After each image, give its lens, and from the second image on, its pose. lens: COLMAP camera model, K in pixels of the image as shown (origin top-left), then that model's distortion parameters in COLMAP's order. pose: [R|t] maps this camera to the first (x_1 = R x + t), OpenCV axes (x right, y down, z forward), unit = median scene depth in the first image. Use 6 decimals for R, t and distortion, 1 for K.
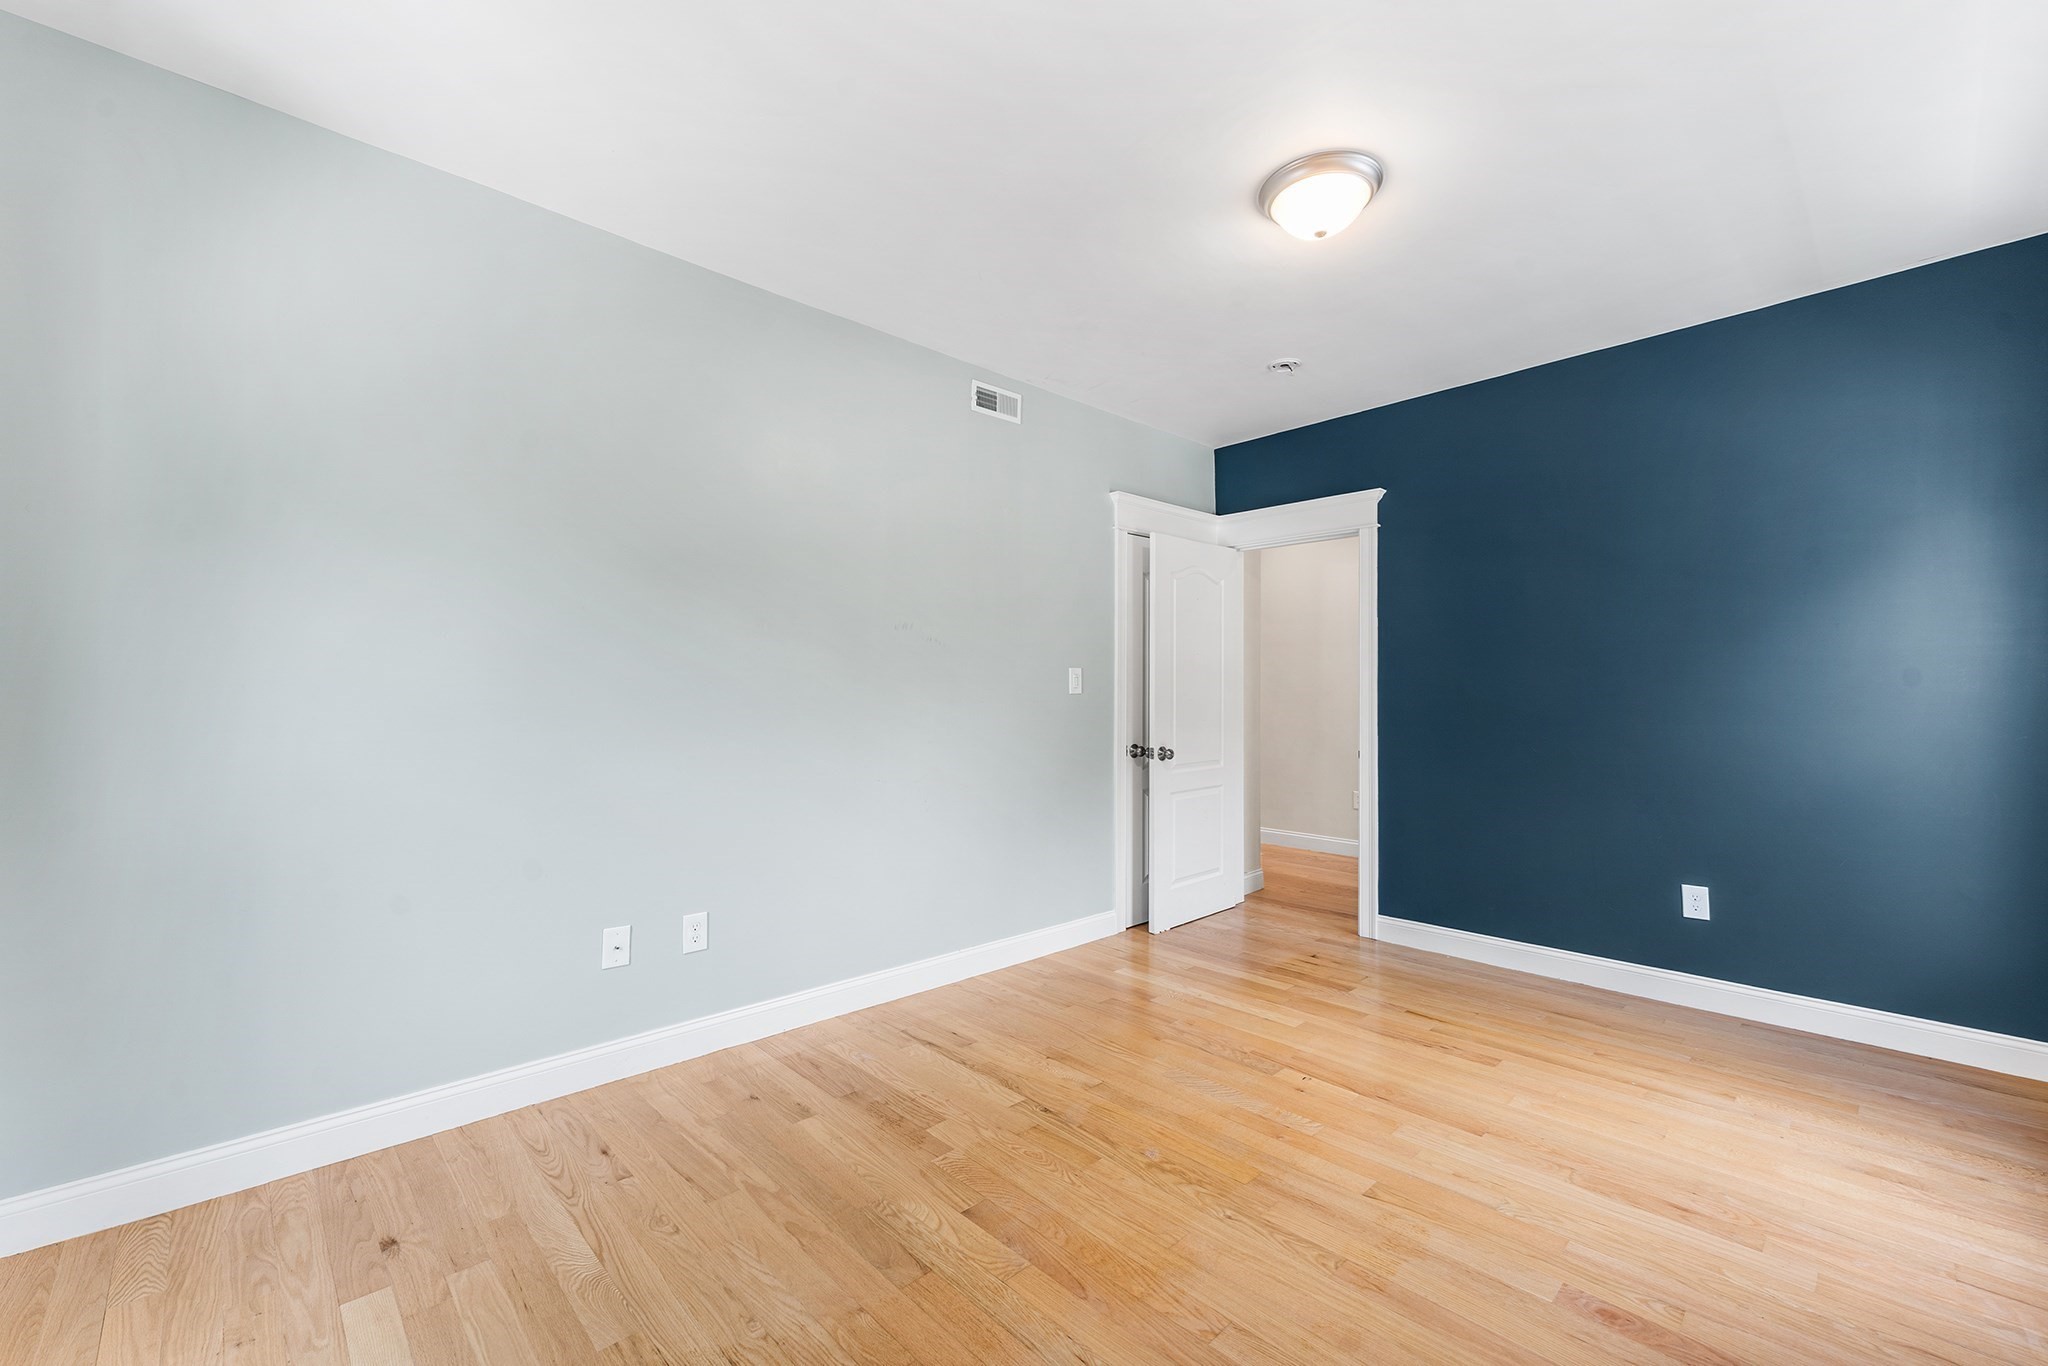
lens RADIAL K [[849.7, 0, 1025.8], [0, 849.7, 688.9], [0, 0, 1]] dist [-0.002160, 0.000086]
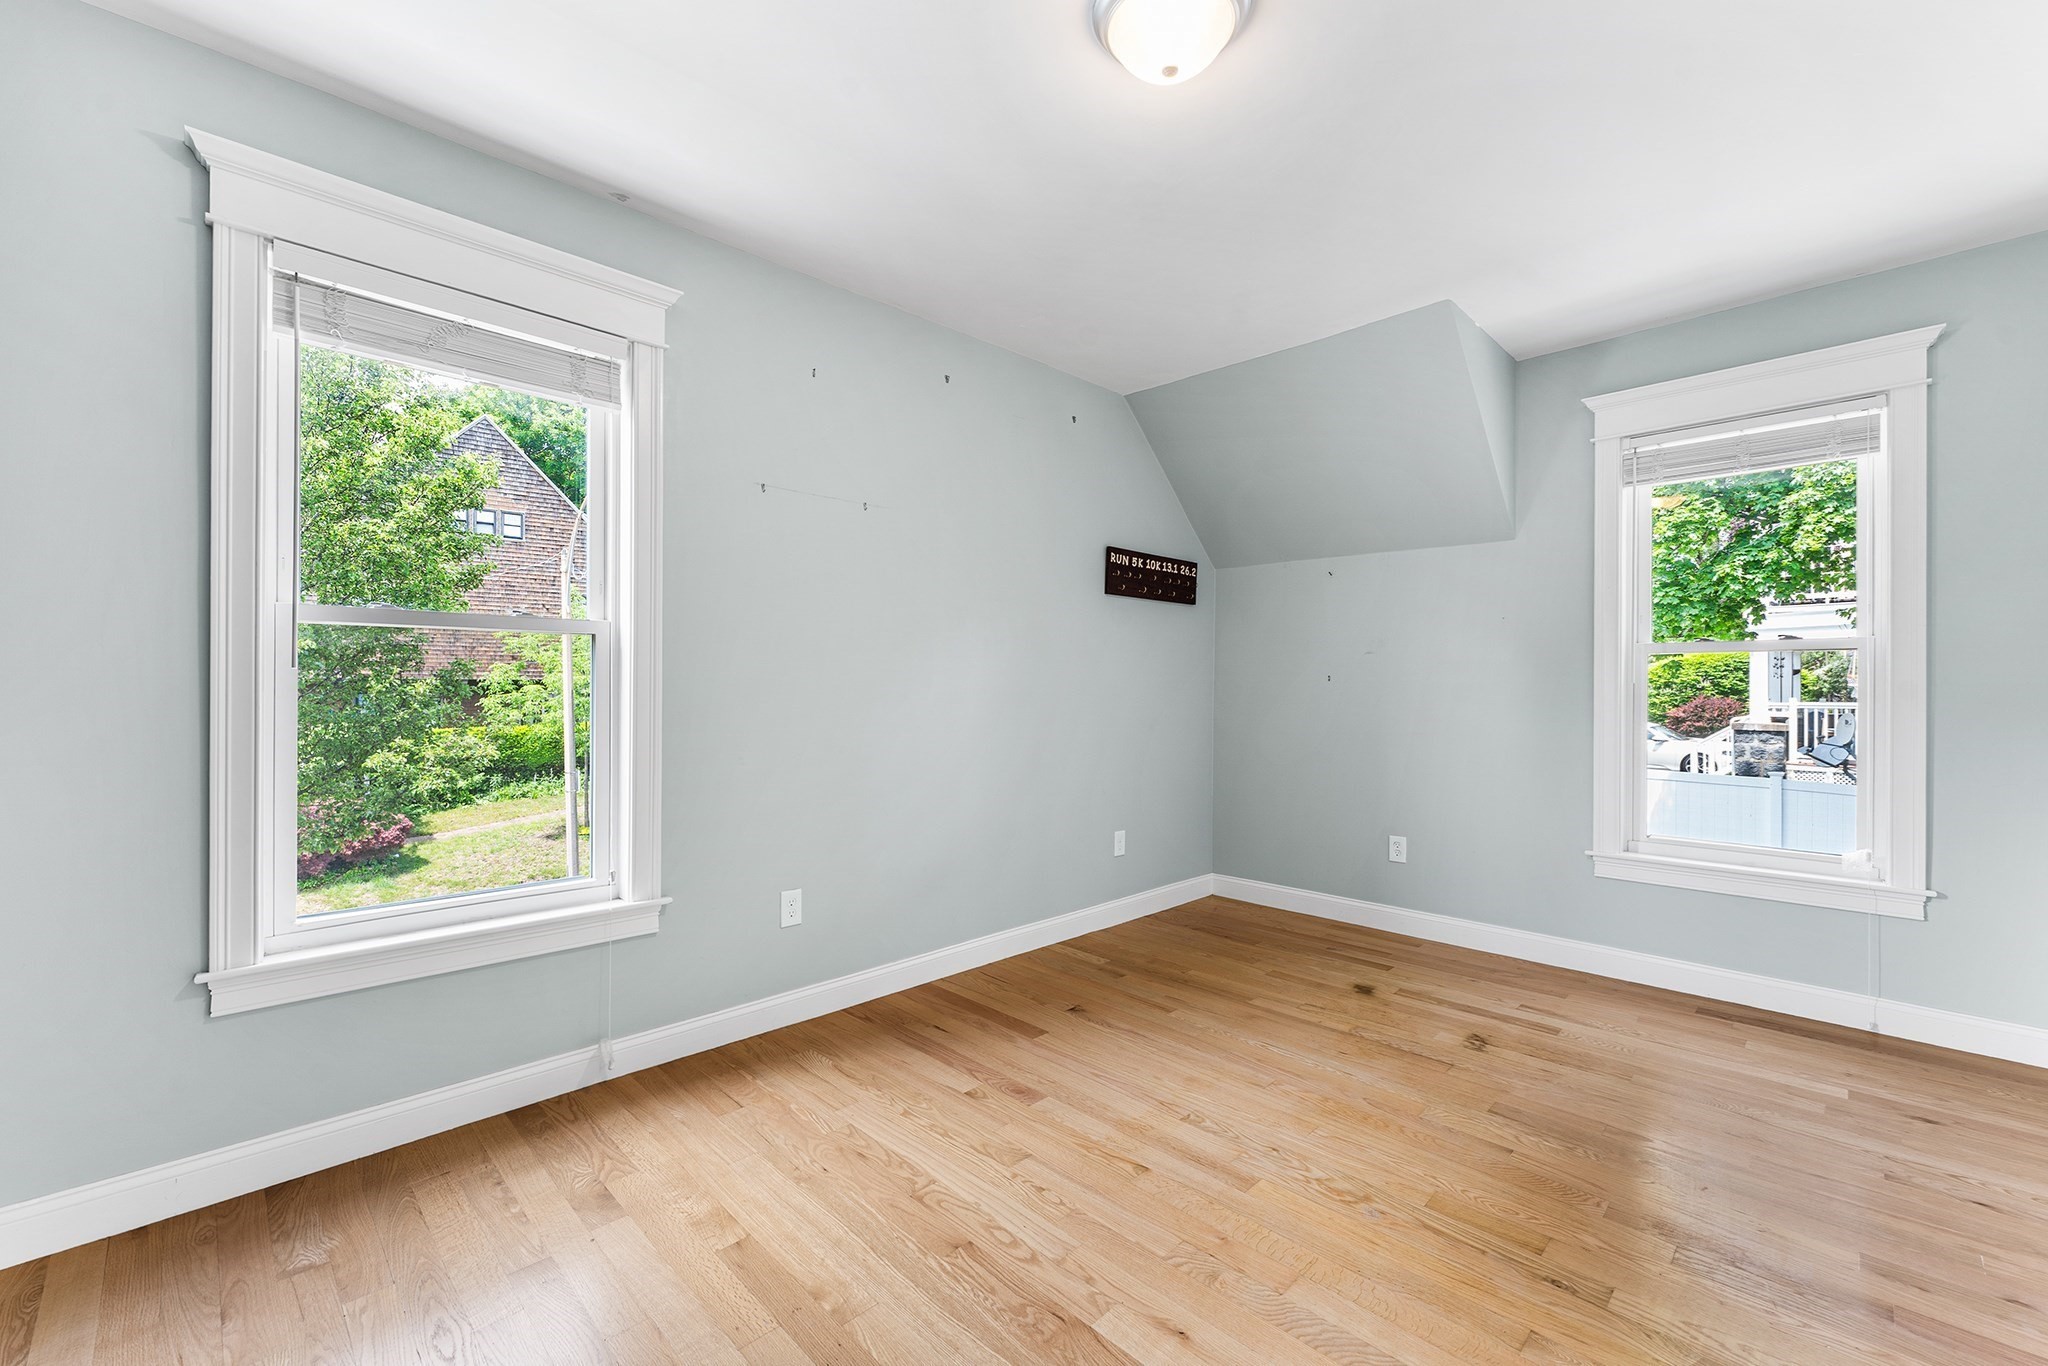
lens RADIAL K [[849.7, 0, 1022.9], [0, 849.7, 686.5], [0, 0, 1]] dist [-0.002160, 0.000086]
pose [[-0.999721, -0.003610, -0.023362, 0.553428], [-0.003280, 0.999895, -0.014144, 0.025456], [0.023411, -0.014064, -0.999627, 1.958981]]
